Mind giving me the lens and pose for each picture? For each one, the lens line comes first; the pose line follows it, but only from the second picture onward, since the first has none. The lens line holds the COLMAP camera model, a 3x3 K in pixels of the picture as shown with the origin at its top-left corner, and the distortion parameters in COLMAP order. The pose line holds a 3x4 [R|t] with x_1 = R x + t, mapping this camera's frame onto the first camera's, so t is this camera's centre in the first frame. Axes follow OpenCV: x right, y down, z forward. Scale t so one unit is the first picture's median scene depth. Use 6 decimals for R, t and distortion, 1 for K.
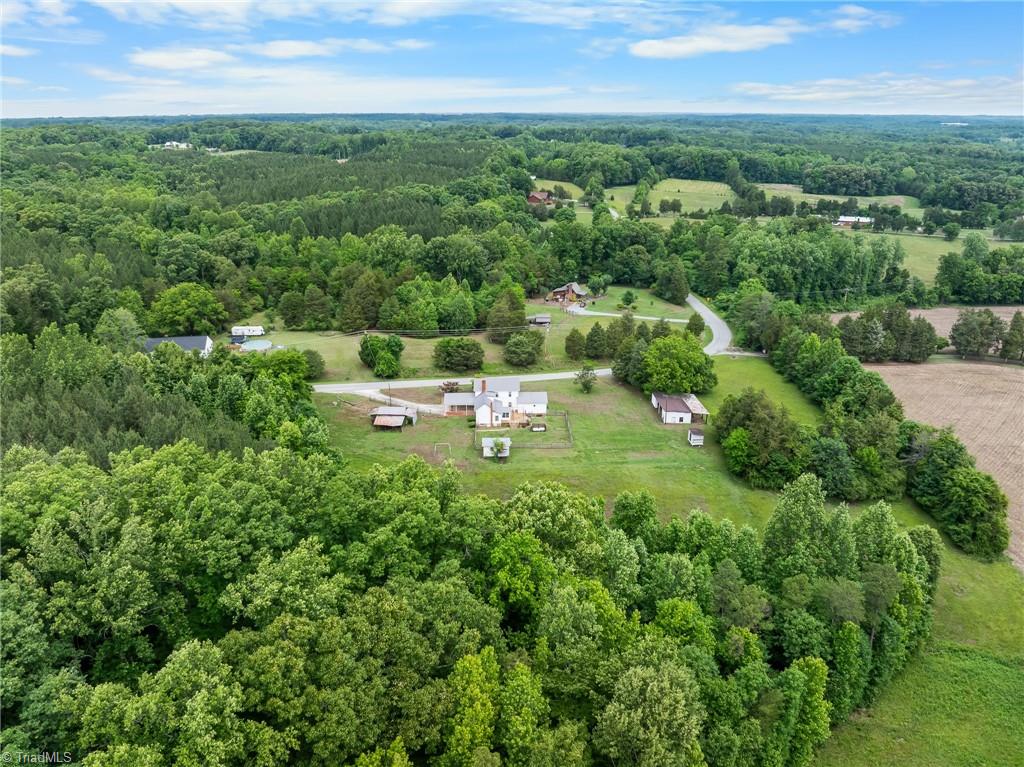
lens RADIAL K [[722.4, 0, 513.9], [0, 722.4, 387.0], [0, 0, 1]] dist [-0.041036, 0.004881]
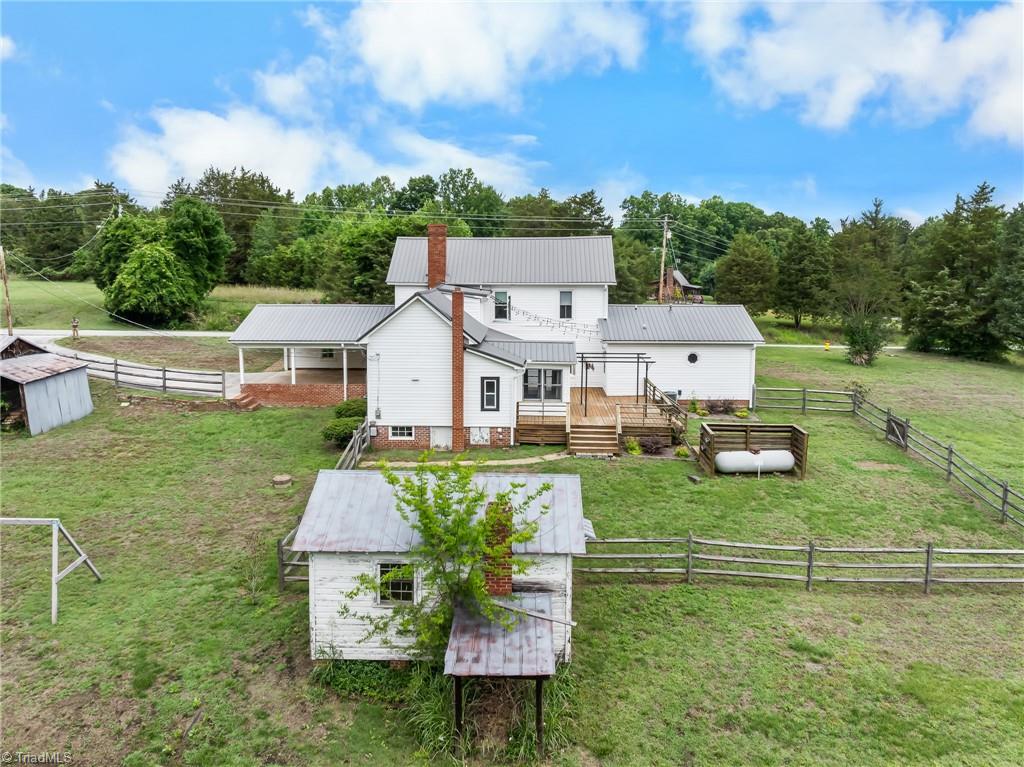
lens RADIAL K [[722.4, 0, 513.9], [0, 722.4, 387.0], [0, 0, 1]] dist [-0.041036, 0.004881]
pose [[0.998316, 0.015119, -0.056009, -0.008421], [-0.024936, 0.983538, -0.178972, 0.068119], [0.052381, 0.180067, 0.982259, 0.798648]]
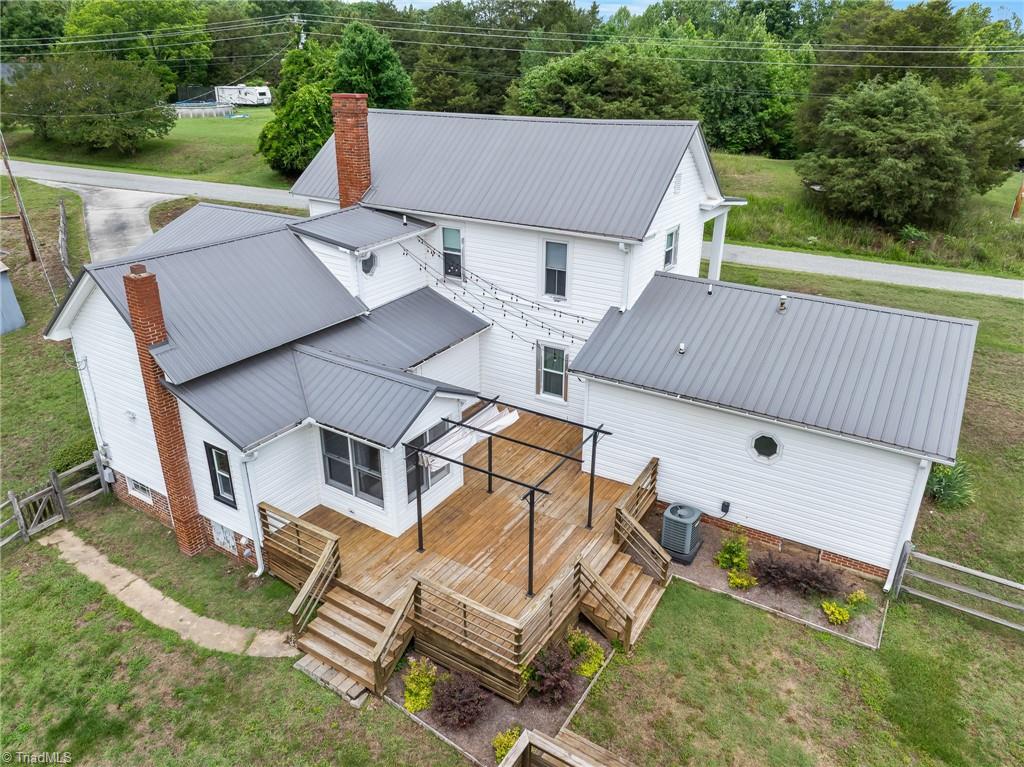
lens RADIAL K [[722.4, 0, 513.9], [0, 722.4, 387.0], [0, 0, 1]] dist [-0.041036, 0.004881]
pose [[0.831950, 0.235760, -0.502271, 0.043623], [-0.205787, 0.971783, 0.115282, 0.015589], [0.515278, 0.007452, 0.856991, 0.901712]]
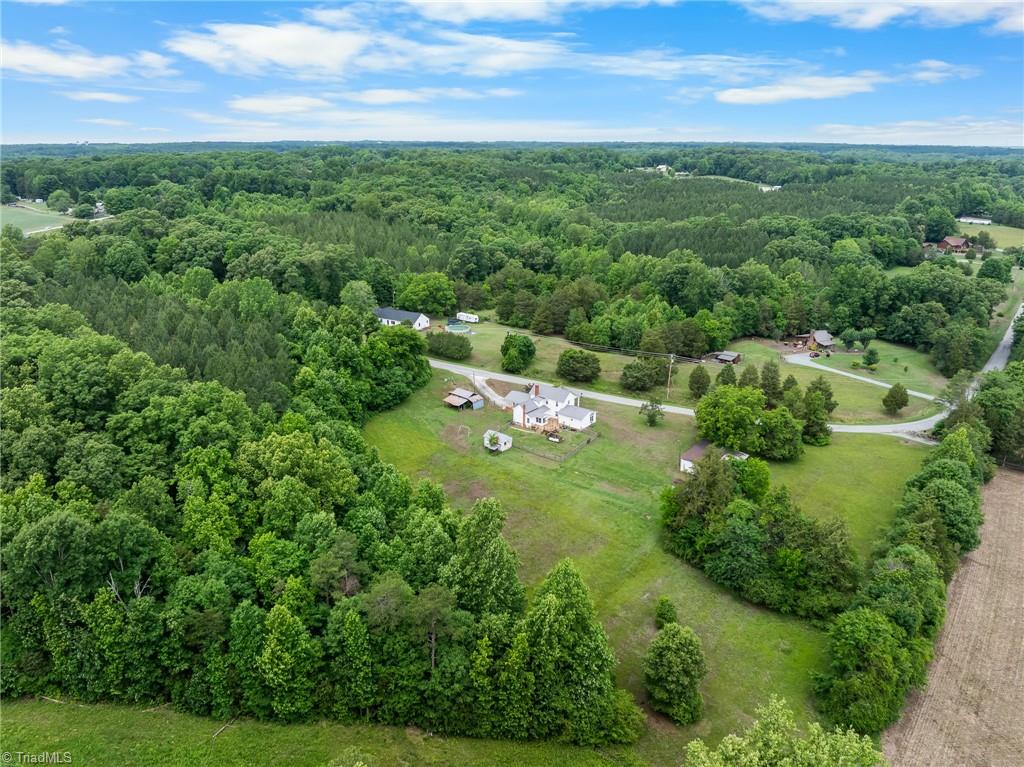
lens RADIAL K [[722.4, 0, 513.9], [0, 722.4, 387.0], [0, 0, 1]] dist [-0.041036, 0.004881]
pose [[0.764637, 0.209503, -0.609458, 0.579586], [-0.231063, 0.971934, 0.044209, -0.045836], [0.601615, 0.107020, 0.791585, 0.121531]]
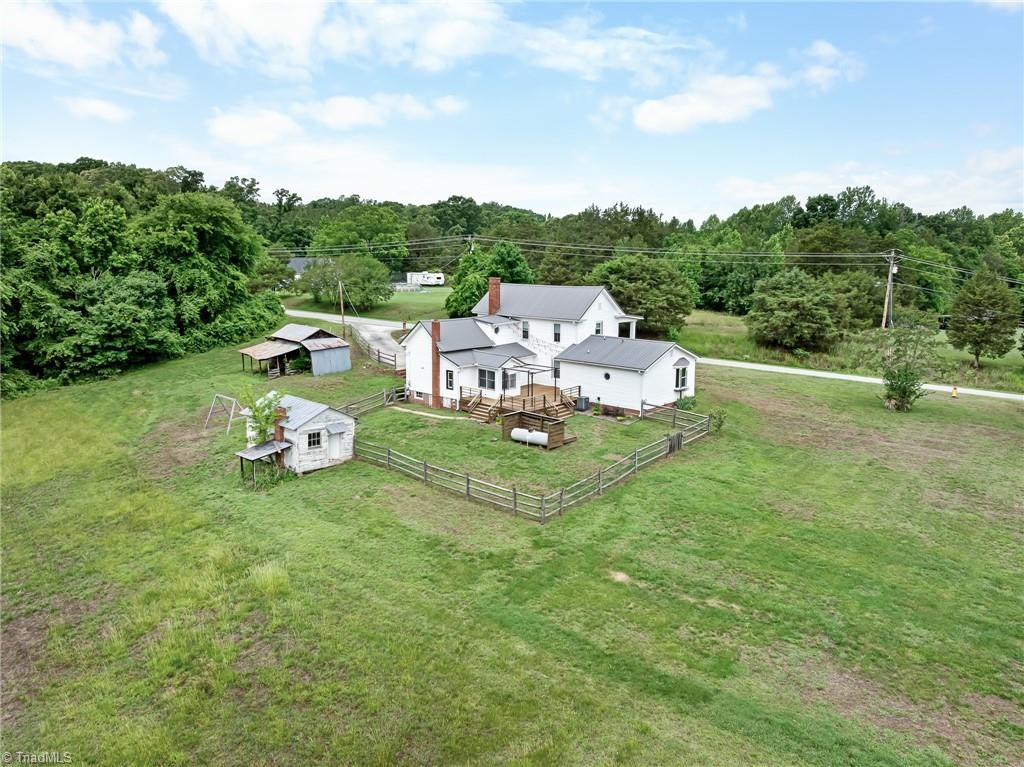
lens RADIAL K [[722.4, 0, 513.9], [0, 722.4, 387.0], [0, 0, 1]] dist [-0.041036, 0.004881]
pose [[0.713348, 0.132915, -0.688090, 0.192131], [-0.253698, 0.964233, -0.076755, 0.059555], [0.653278, 0.229320, 0.721554, 0.765870]]
